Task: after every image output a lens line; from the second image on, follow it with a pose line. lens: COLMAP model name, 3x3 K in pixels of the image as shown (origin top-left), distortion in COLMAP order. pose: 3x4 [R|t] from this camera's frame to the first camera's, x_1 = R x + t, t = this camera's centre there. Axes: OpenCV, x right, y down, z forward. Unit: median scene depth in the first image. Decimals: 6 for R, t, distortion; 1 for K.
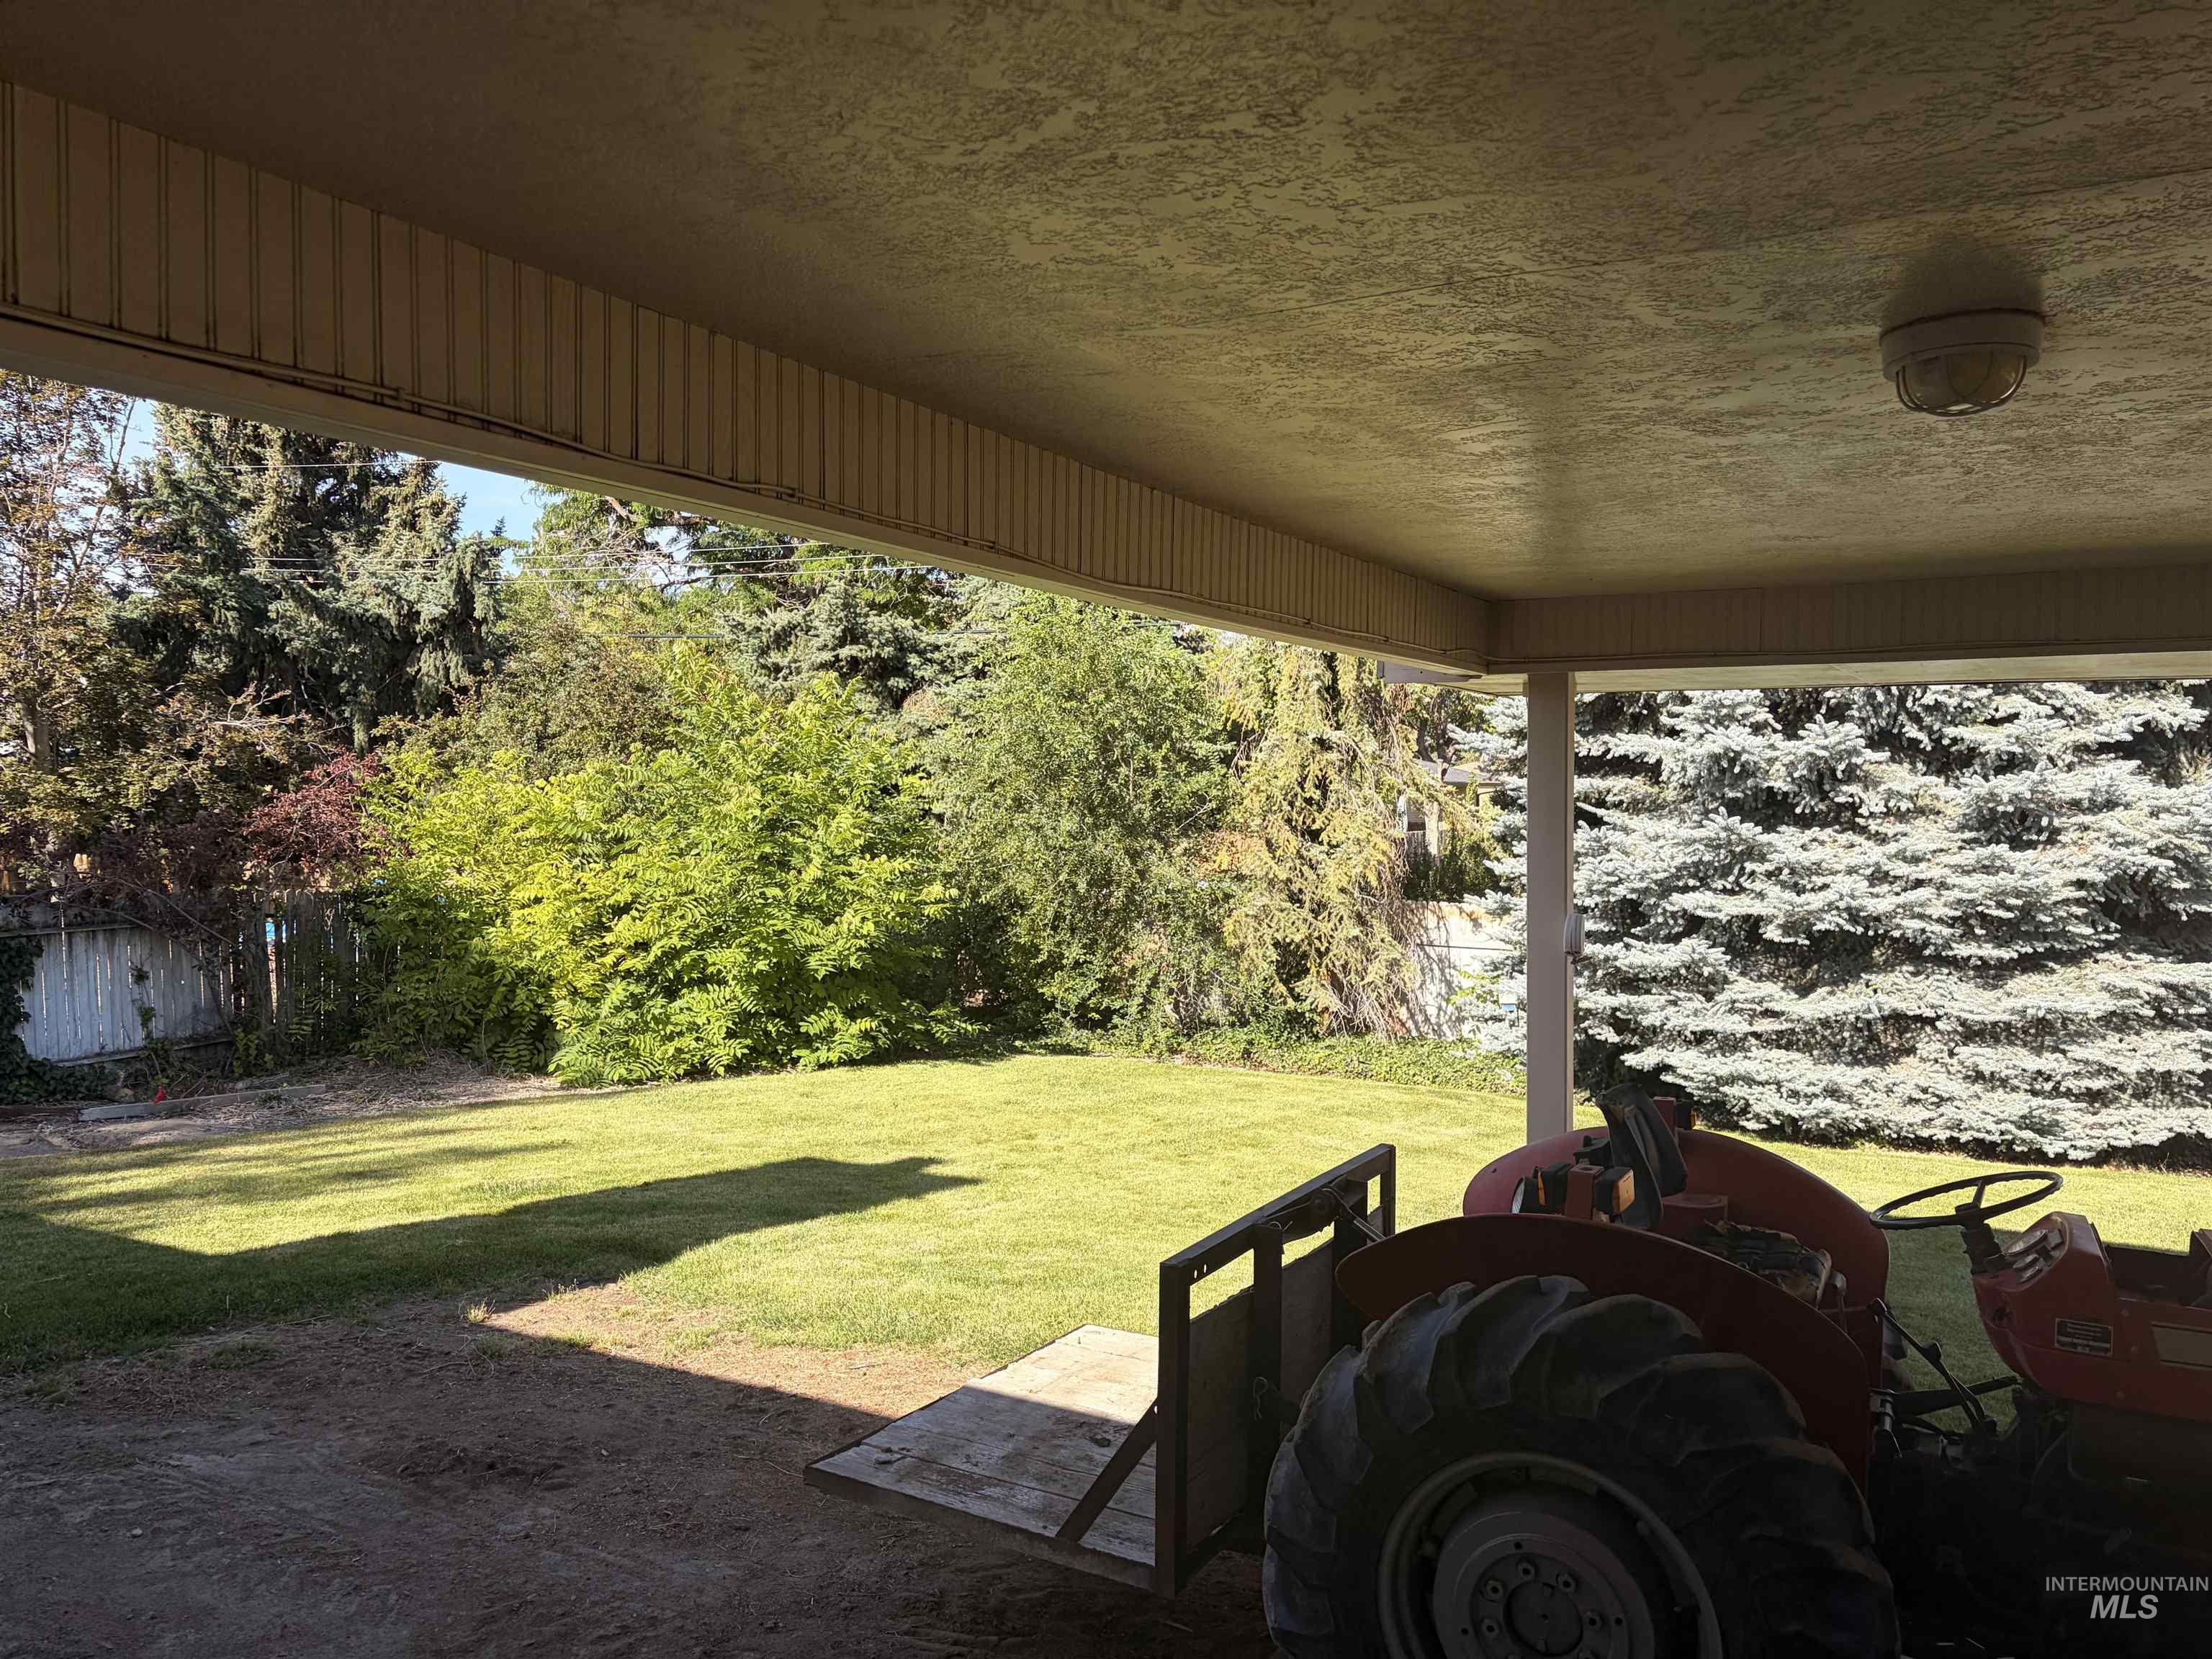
lens RADIAL K [[1732.2, 0, 1084.3], [0, 1732.2, 814.2], [0, 0, 1]] dist [0.039397, -0.010471]
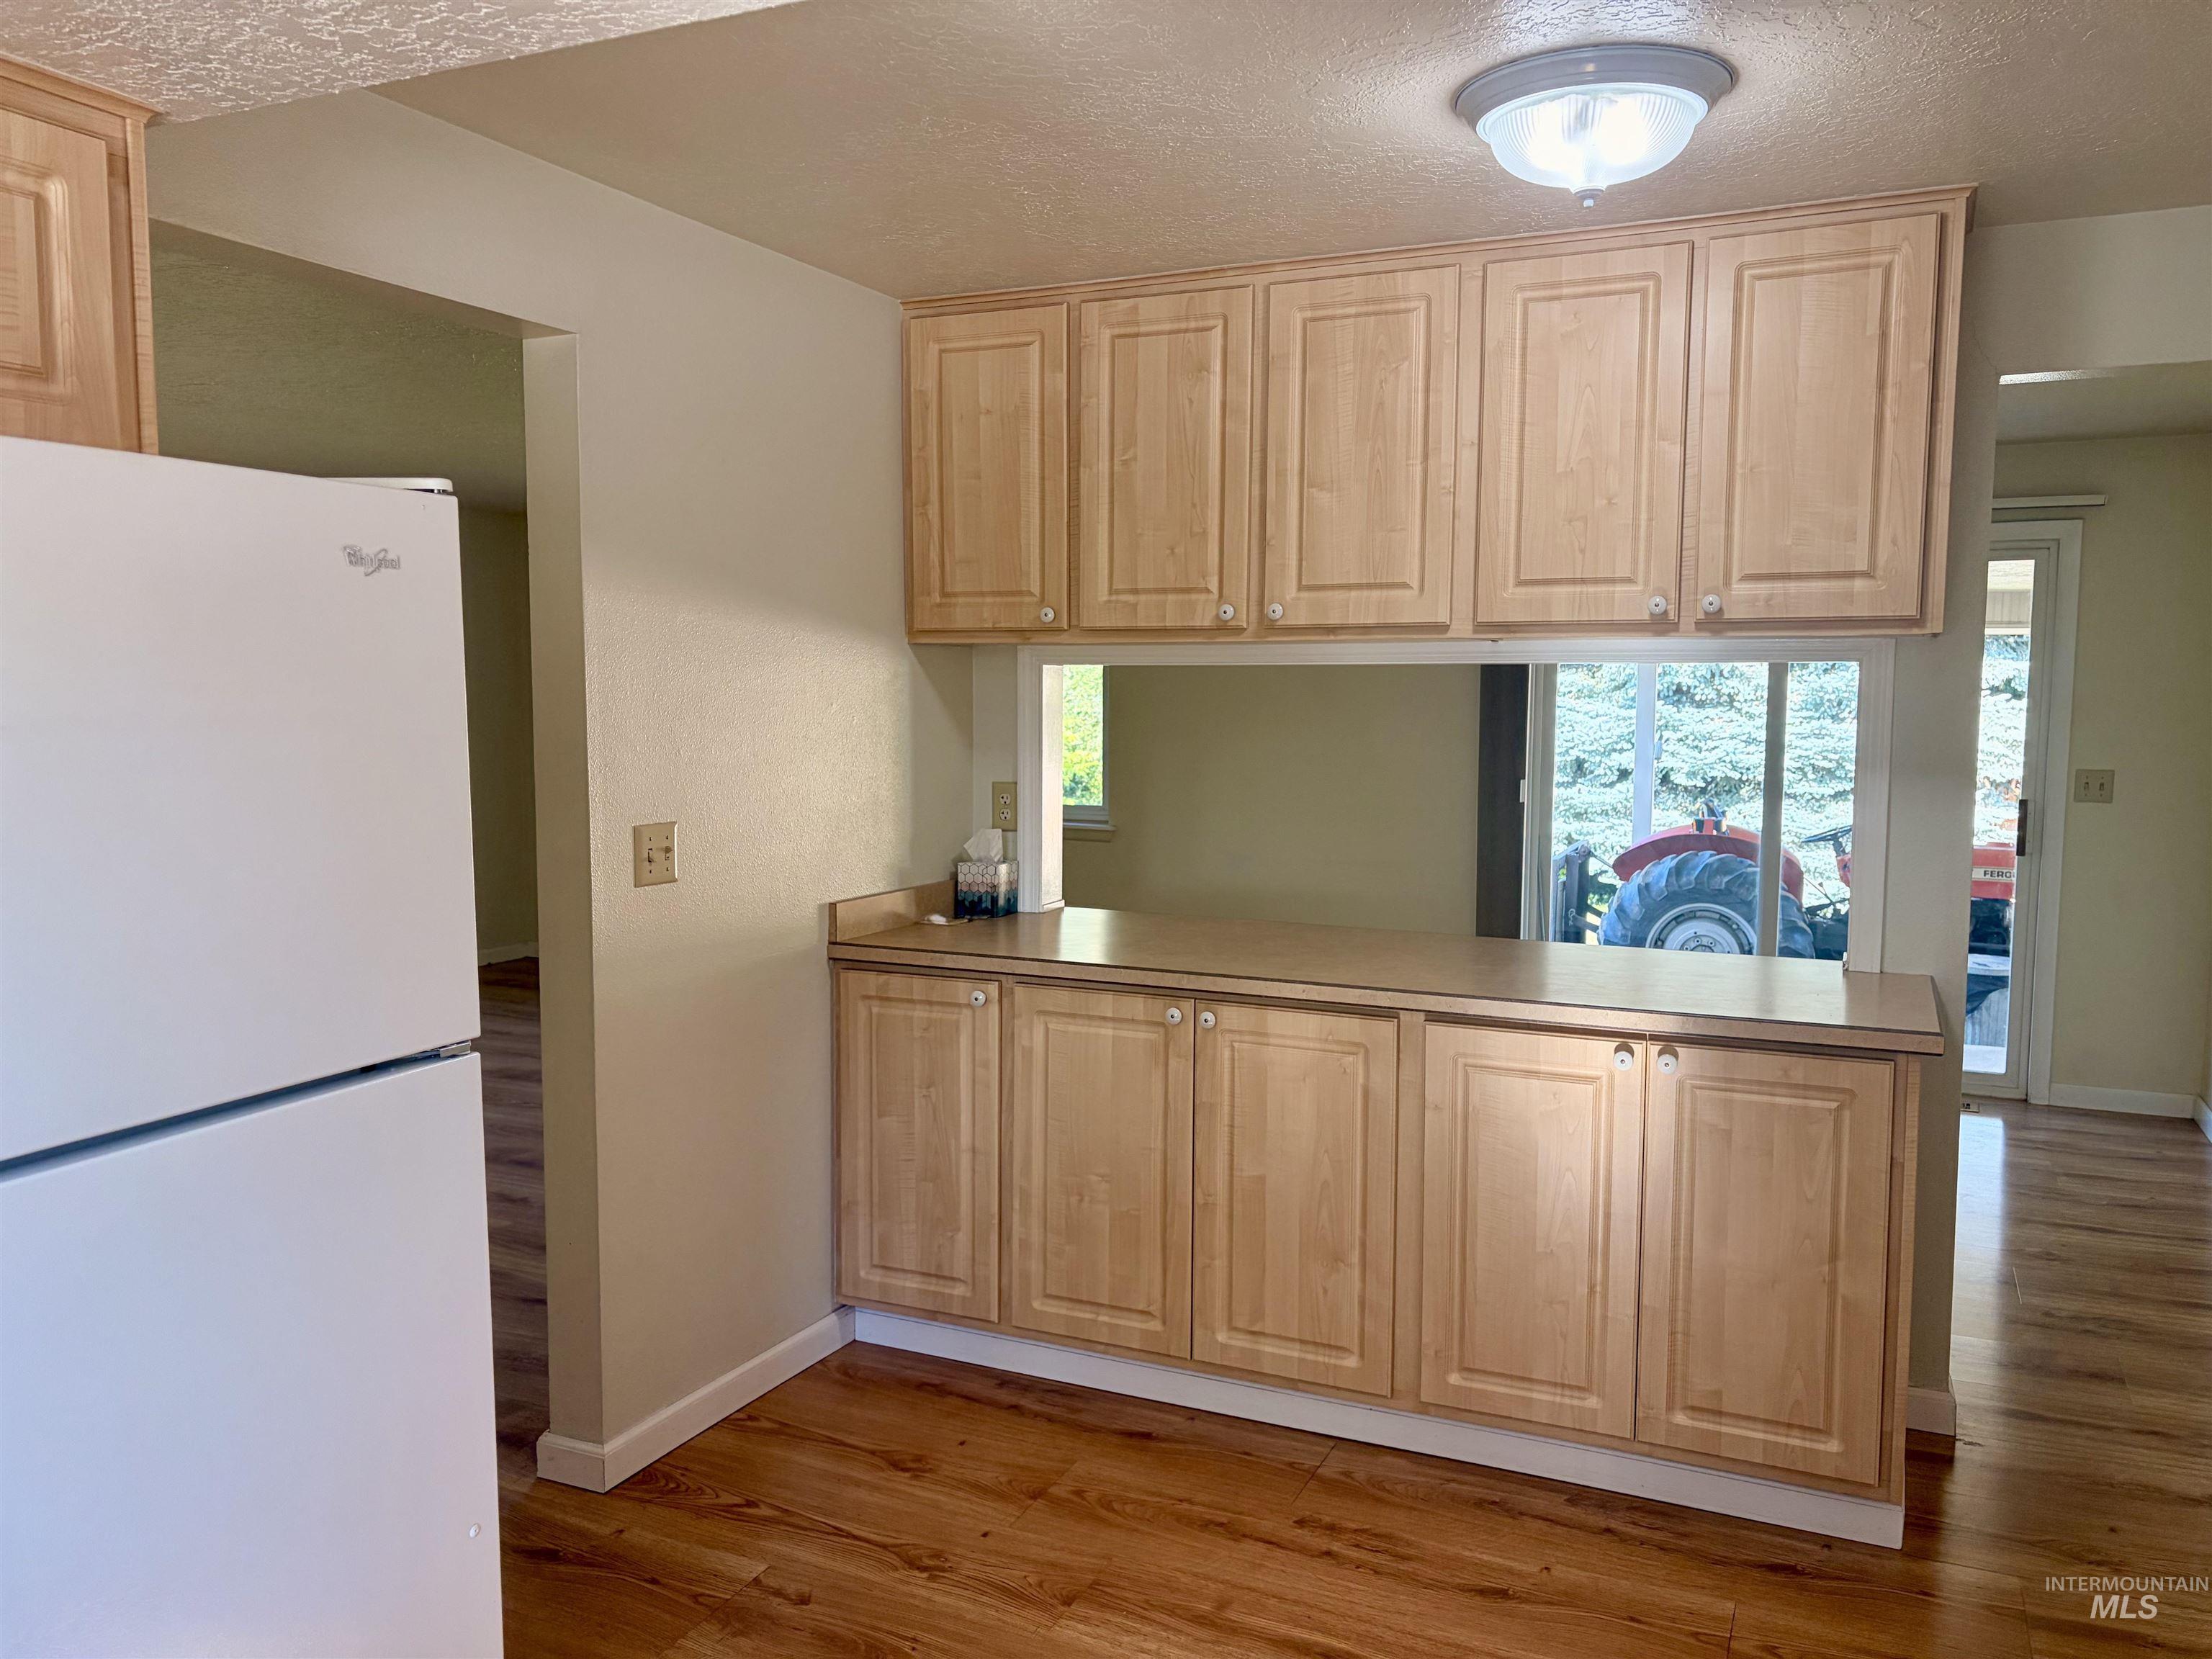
lens RADIAL K [[1732.2, 0, 1098.9], [0, 1732.2, 833.6], [0, 0, 1]] dist [0.039397, -0.010471]
pose [[0.994793, 0.000640, 0.101911, -0.265403], [-0.008395, 0.997097, 0.075680, 0.005696], [-0.101566, -0.076141, 0.991911, -0.459053]]
